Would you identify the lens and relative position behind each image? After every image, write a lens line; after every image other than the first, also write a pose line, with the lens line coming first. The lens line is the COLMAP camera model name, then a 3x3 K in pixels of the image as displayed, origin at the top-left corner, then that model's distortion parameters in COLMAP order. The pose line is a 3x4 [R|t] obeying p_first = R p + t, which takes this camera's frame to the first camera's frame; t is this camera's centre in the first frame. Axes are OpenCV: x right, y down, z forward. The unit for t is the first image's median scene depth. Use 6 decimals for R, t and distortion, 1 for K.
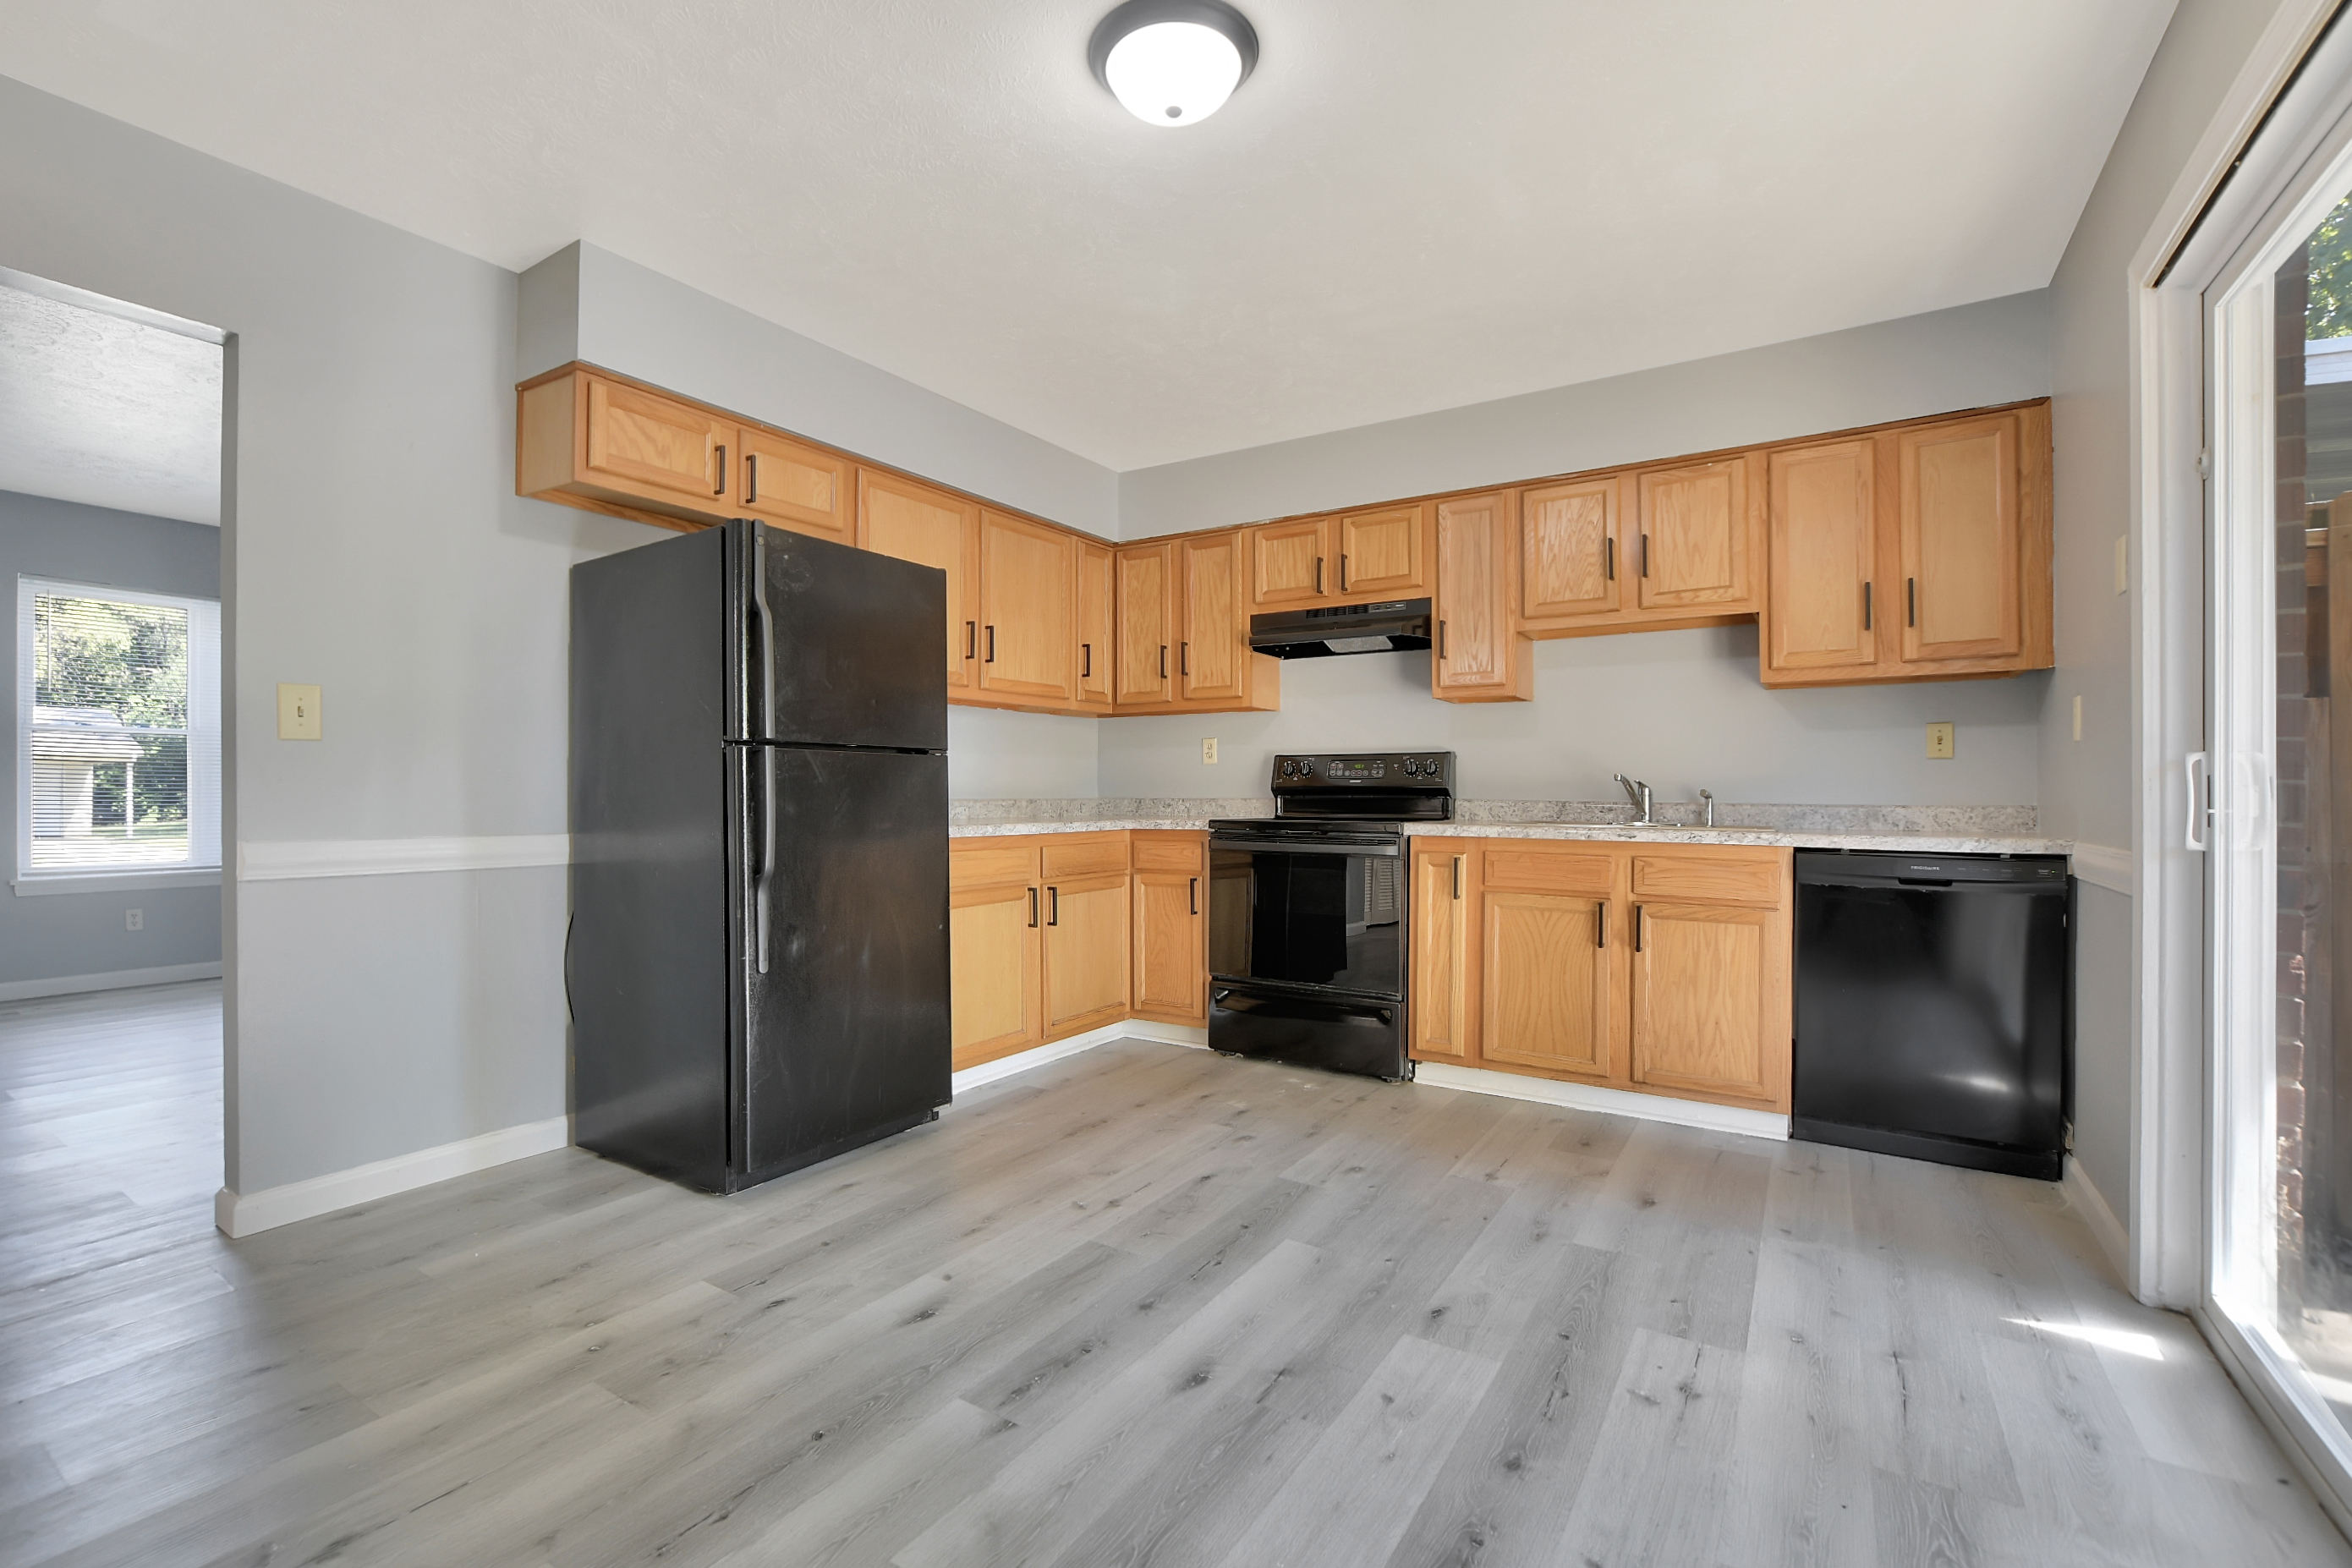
lens RADIAL K [[1027.6, 0, 1171.5], [0, 1027.6, 783.3], [0, 0, 1]] dist [-0.004082, -0.000203]
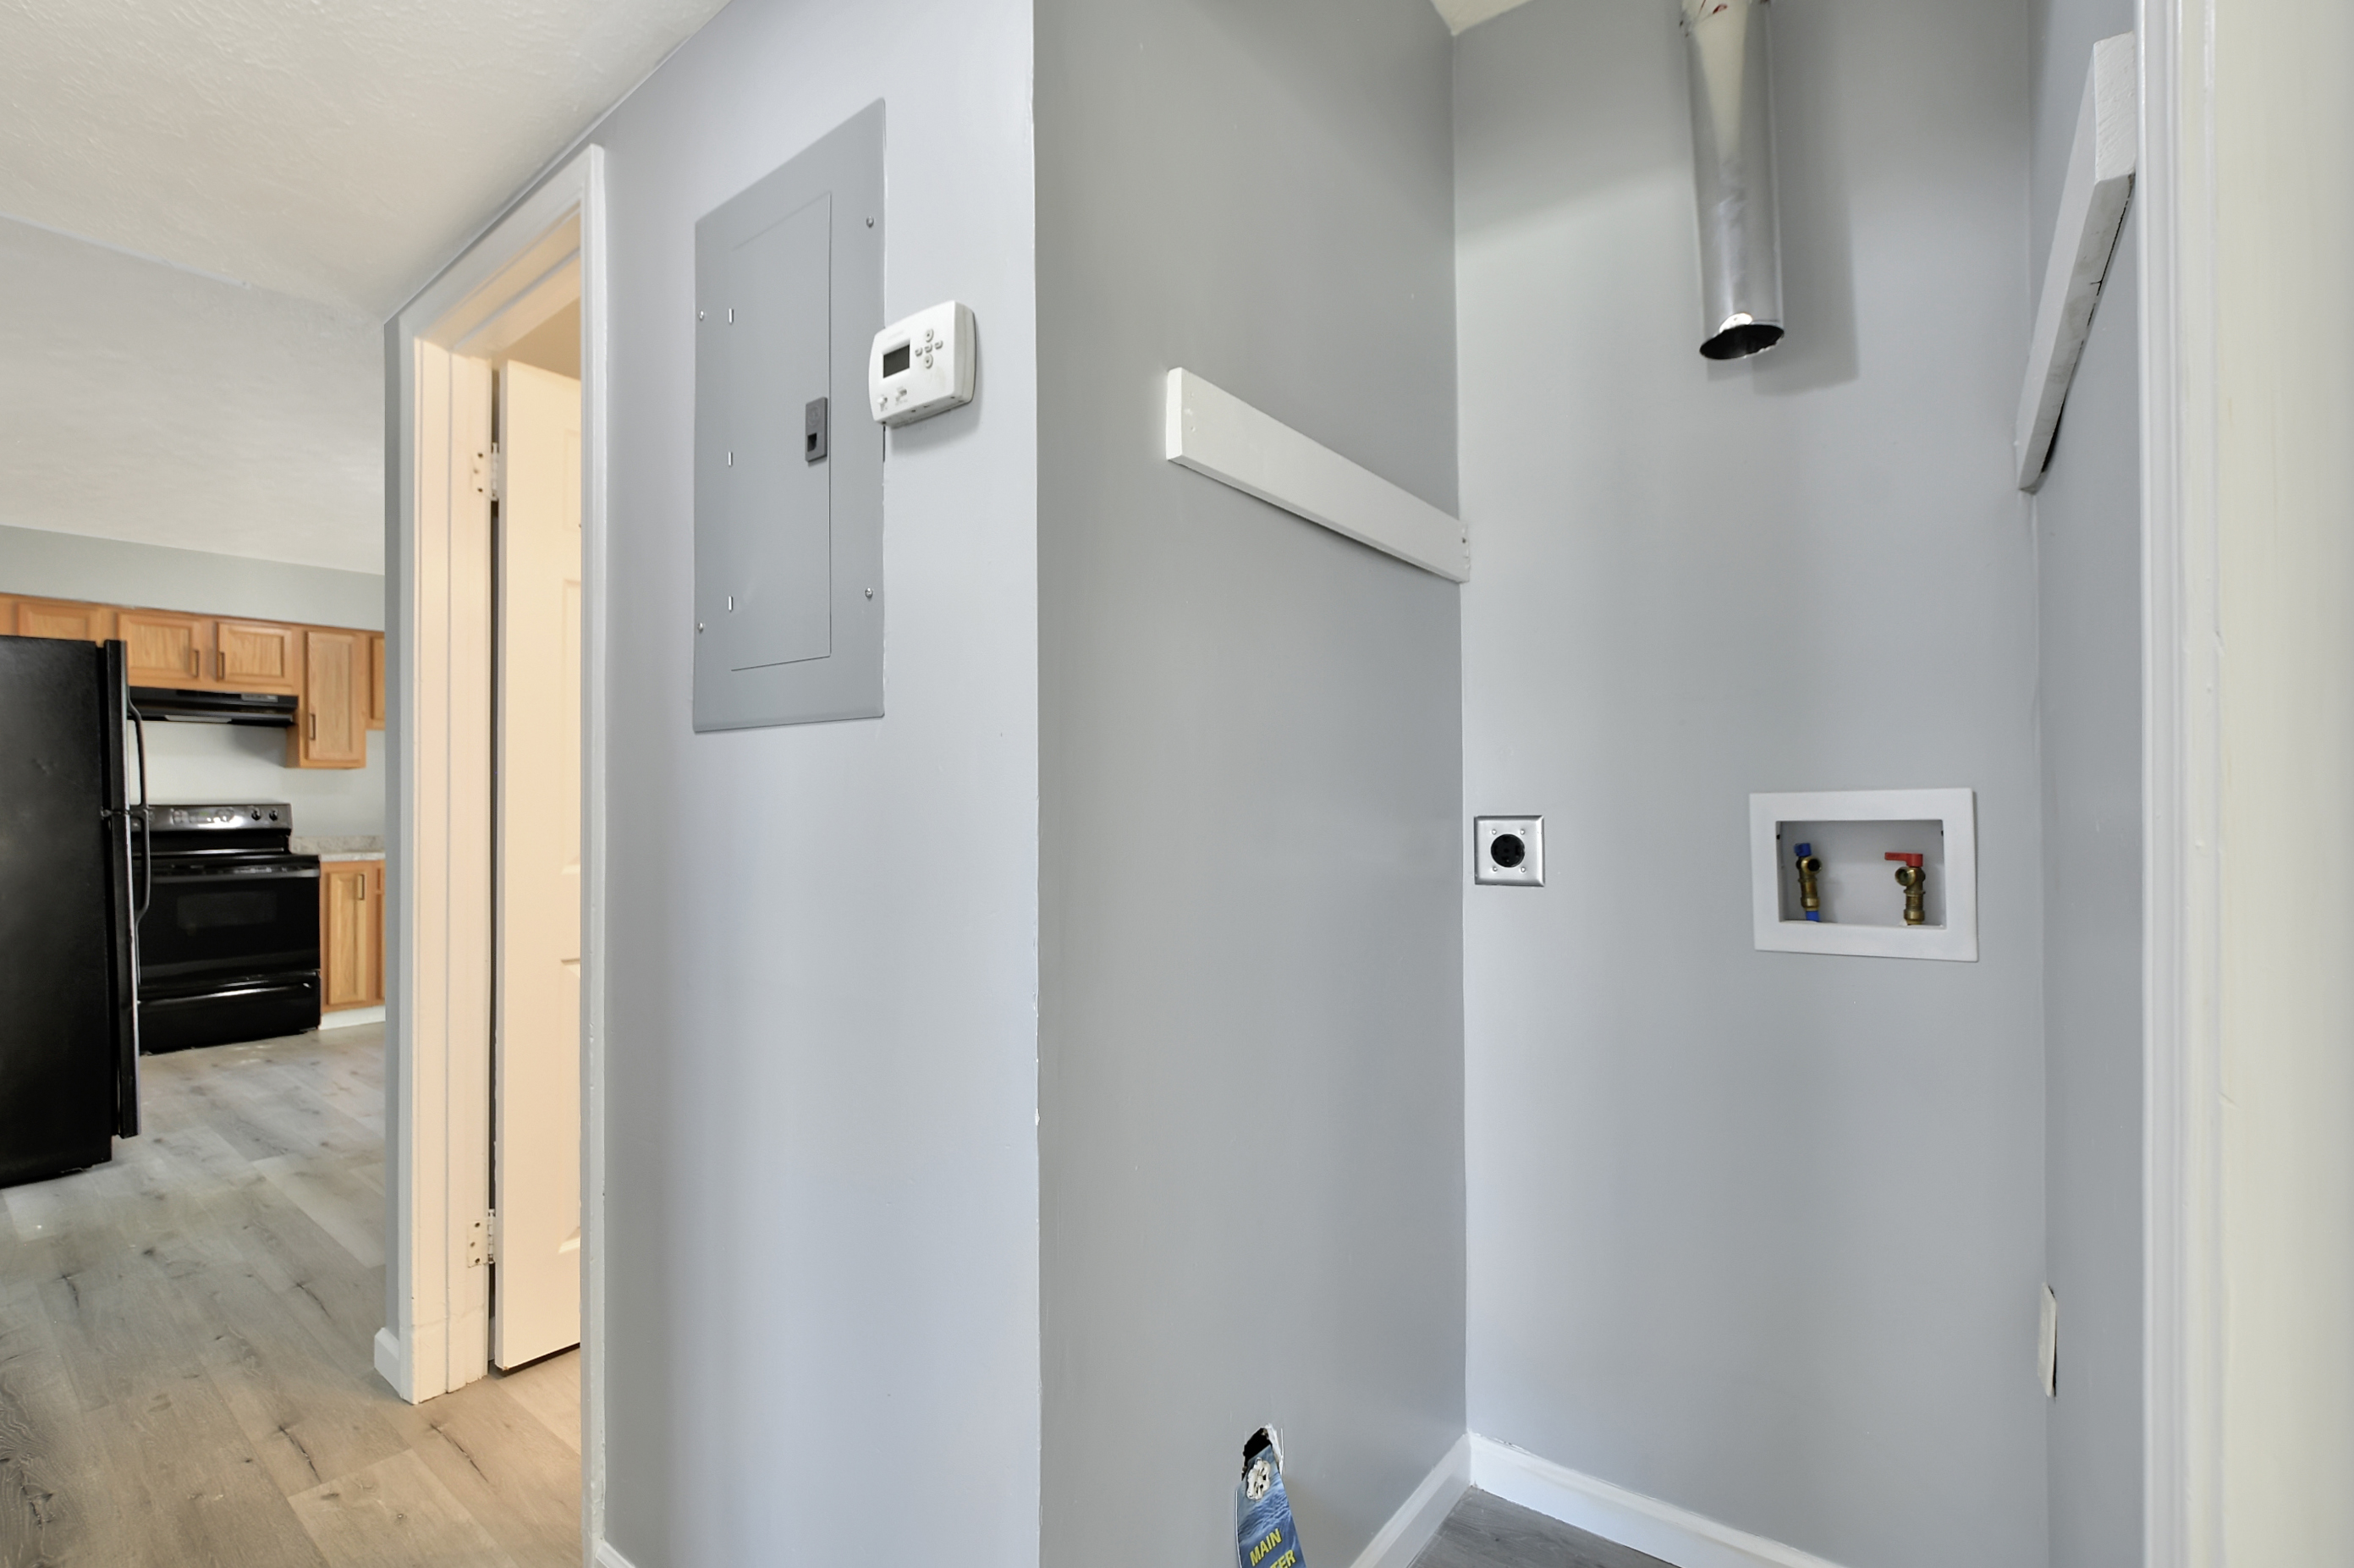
lens RADIAL K [[1028.5, 0, 1172.5], [0, 1028.5, 793.7], [0, 0, 1]] dist [-0.004082, -0.000203]
pose [[0.030570, 0.004625, 0.999522, -1.129768], [0.003453, 0.999983, -0.004733, -0.034103], [-0.999527, 0.003596, 0.030553, -0.252262]]
